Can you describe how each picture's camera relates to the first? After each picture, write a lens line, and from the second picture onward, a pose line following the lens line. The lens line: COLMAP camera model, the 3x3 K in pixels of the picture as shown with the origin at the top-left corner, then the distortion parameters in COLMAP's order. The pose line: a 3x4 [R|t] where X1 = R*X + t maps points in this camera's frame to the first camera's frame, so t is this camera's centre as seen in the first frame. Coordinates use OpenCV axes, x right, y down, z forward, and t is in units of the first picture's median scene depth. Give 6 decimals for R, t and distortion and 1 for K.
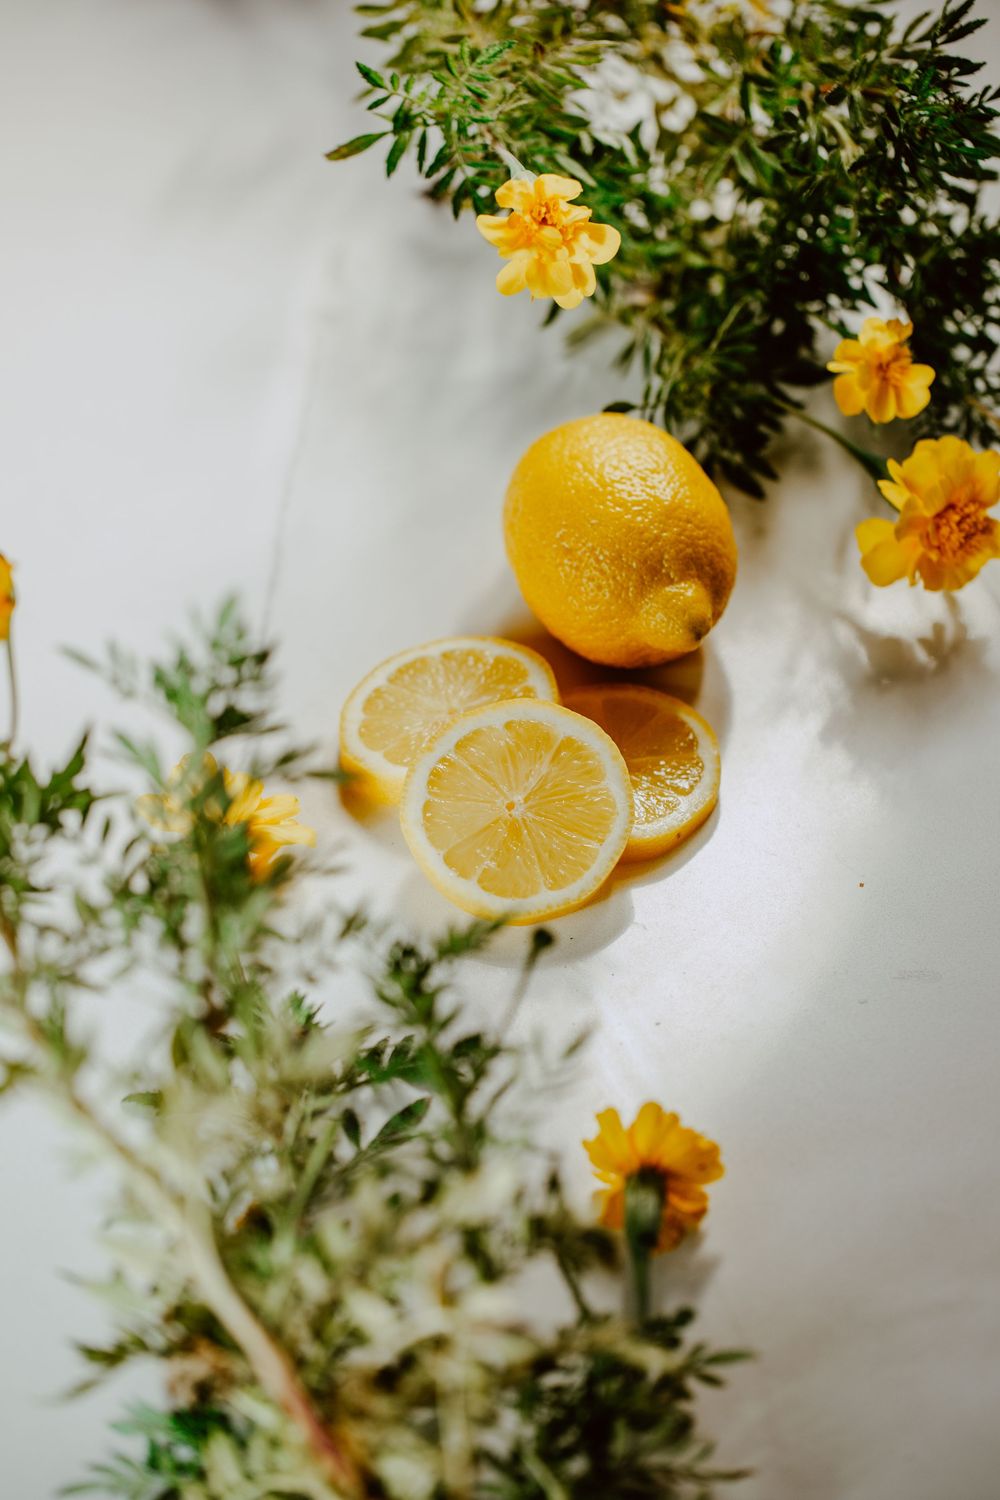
lens RADIAL K [[4784.0, 0, 498.2], [0, 4784.0, 744.4], [0, 0, 1]] dist [-0.025490, 0.000000]
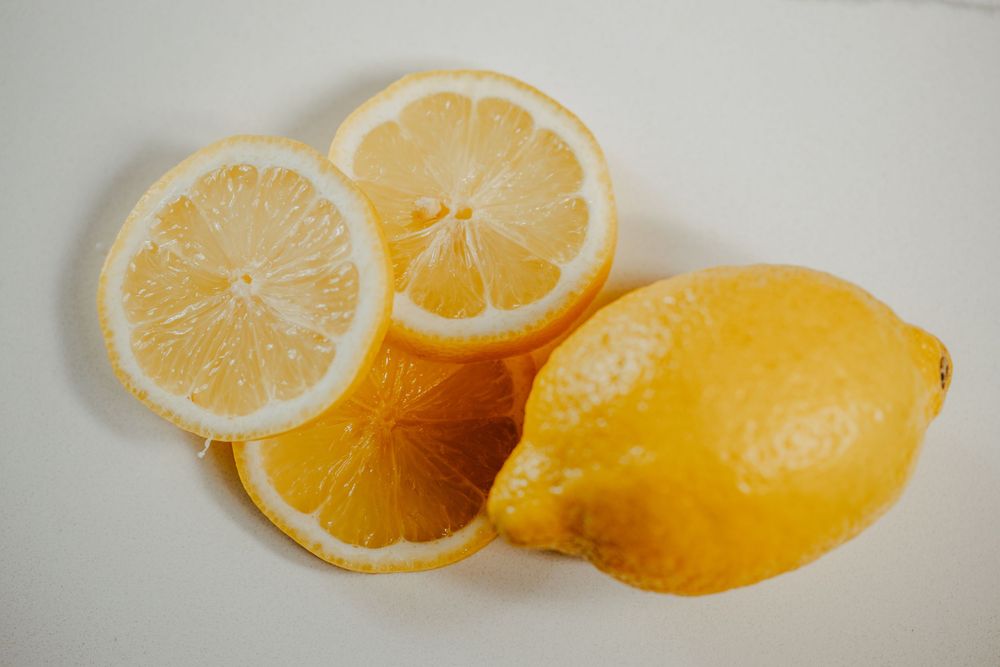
lens RADIAL K [[3189.3, 0, 510.5], [0, 3189.3, 340.4], [0, 0, 1]] dist [-0.025490, 0.000000]
pose [[-0.012777, 0.986491, -0.163315, 0.090686], [-0.713007, 0.105521, 0.693171, -0.352096], [0.701040, 0.125301, 0.702027, 0.657948]]
